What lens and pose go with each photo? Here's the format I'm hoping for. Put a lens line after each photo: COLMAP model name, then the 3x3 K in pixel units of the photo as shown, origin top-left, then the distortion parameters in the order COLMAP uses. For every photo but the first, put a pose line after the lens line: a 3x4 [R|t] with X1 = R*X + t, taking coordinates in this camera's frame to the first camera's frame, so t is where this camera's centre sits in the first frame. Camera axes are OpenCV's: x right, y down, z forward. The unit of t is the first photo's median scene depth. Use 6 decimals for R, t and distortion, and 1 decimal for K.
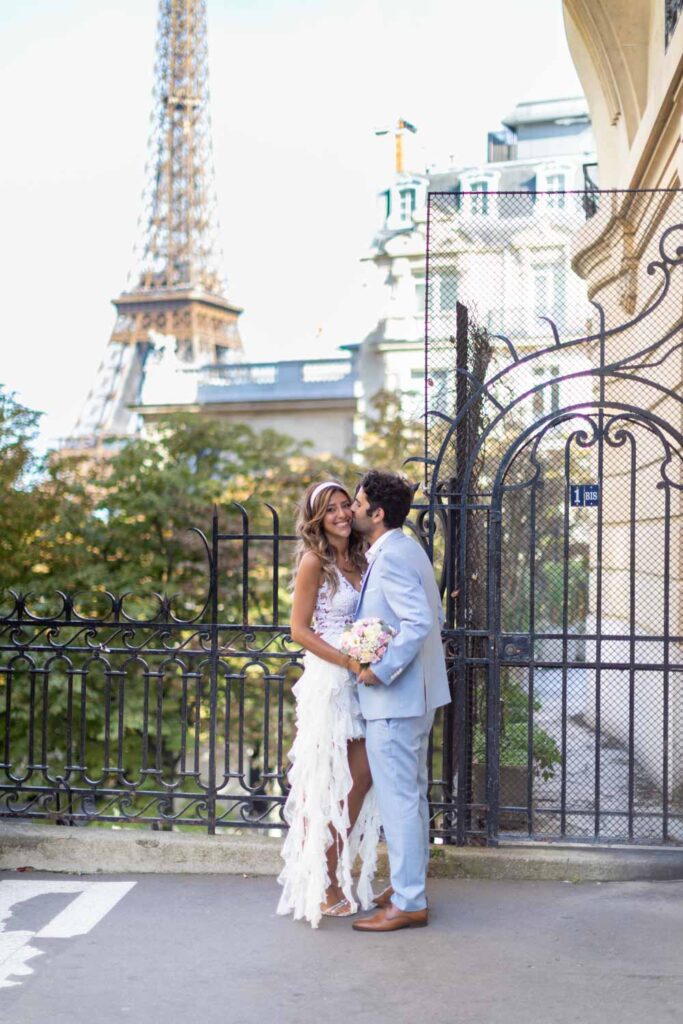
lens RADIAL K [[1482.5, 0, 341.5], [0, 1482.5, 512.0], [0, 0, 1]] dist [0.026927, -0.005141]
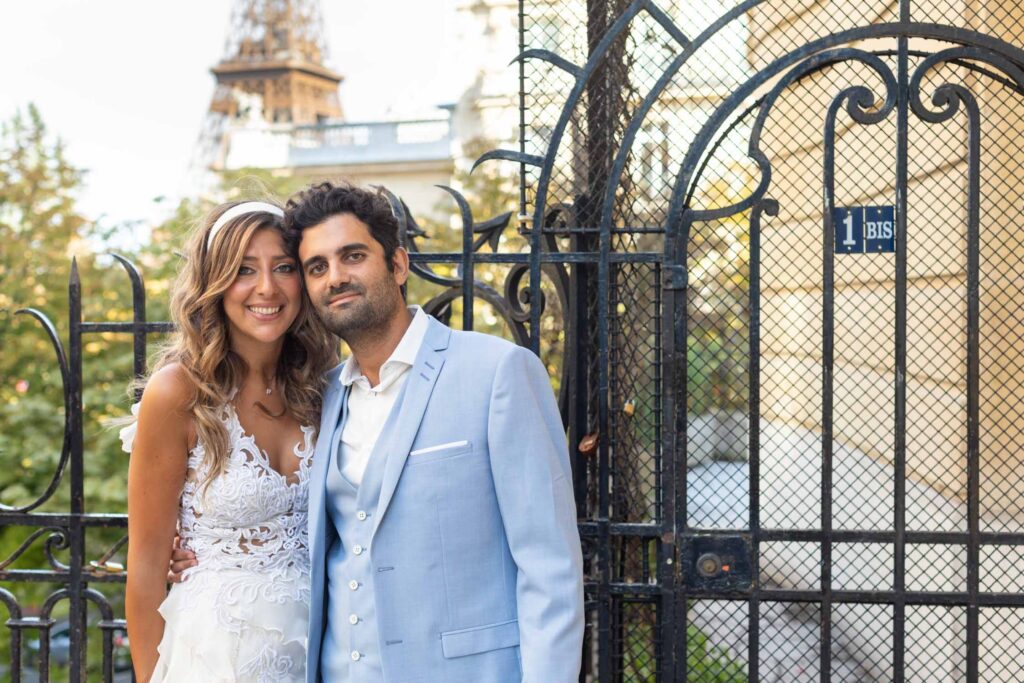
lens RADIAL K [[1464.2, 0, 512.0], [0, 1464.2, 341.5], [0, 0, 1]] dist [0.013124, 0.034194]
pose [[0.998938, -0.012434, 0.044358, 0.032401], [0.010582, 0.999072, 0.041750, 0.003402], [-0.044836, -0.041236, 0.998143, 0.534988]]
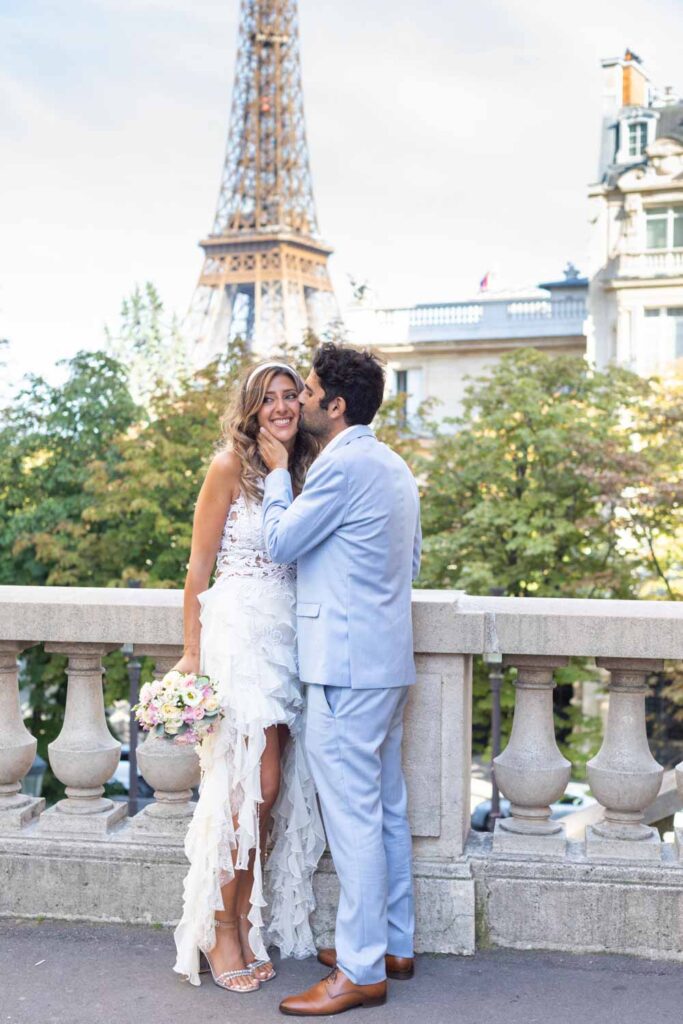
lens RADIAL K [[1492.6, 0, 341.5], [0, 1492.6, 512.0], [0, 0, 1]] dist [0.022953, 0.032400]
pose [[0.998908, -0.000818, -0.046716, -0.794742], [0.002579, 0.999288, 0.037636, 0.017733], [0.046652, -0.037715, 0.998199, -0.057878]]
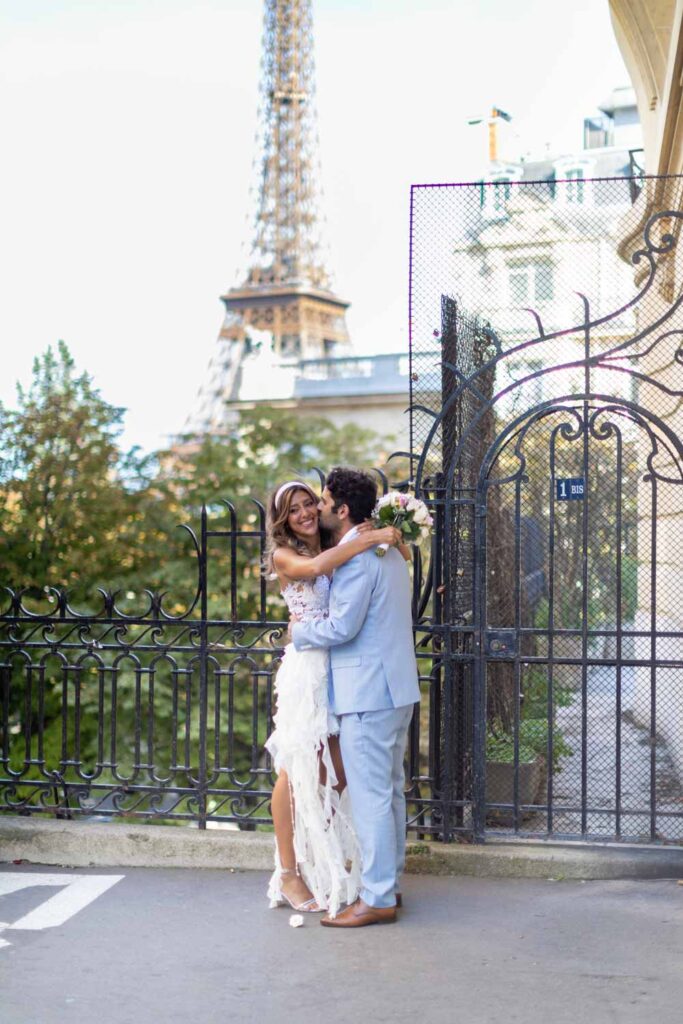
lens RADIAL K [[1492.6, 0, 341.5], [0, 1492.6, 512.0], [0, 0, 1]] dist [0.022953, 0.032400]
pose [[0.997151, -0.007903, -0.075012, 0.084201], [0.008196, 0.999960, 0.003598, -0.000656], [0.074981, -0.004203, 0.997176, -0.002055]]
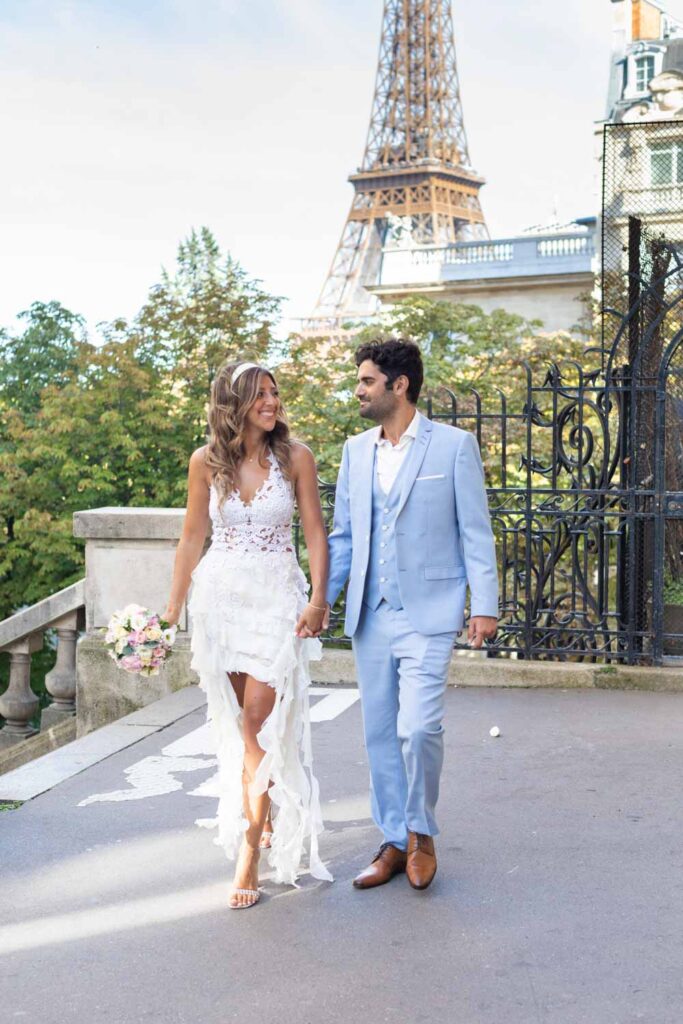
lens RADIAL K [[1492.6, 0, 341.5], [0, 1492.6, 512.0], [0, 0, 1]] dist [0.022953, 0.032400]
pose [[0.986824, -0.003104, -0.161765, 0.043062], [0.016348, 0.996612, 0.080601, -0.005072], [0.160967, -0.082184, 0.983532, -0.238936]]
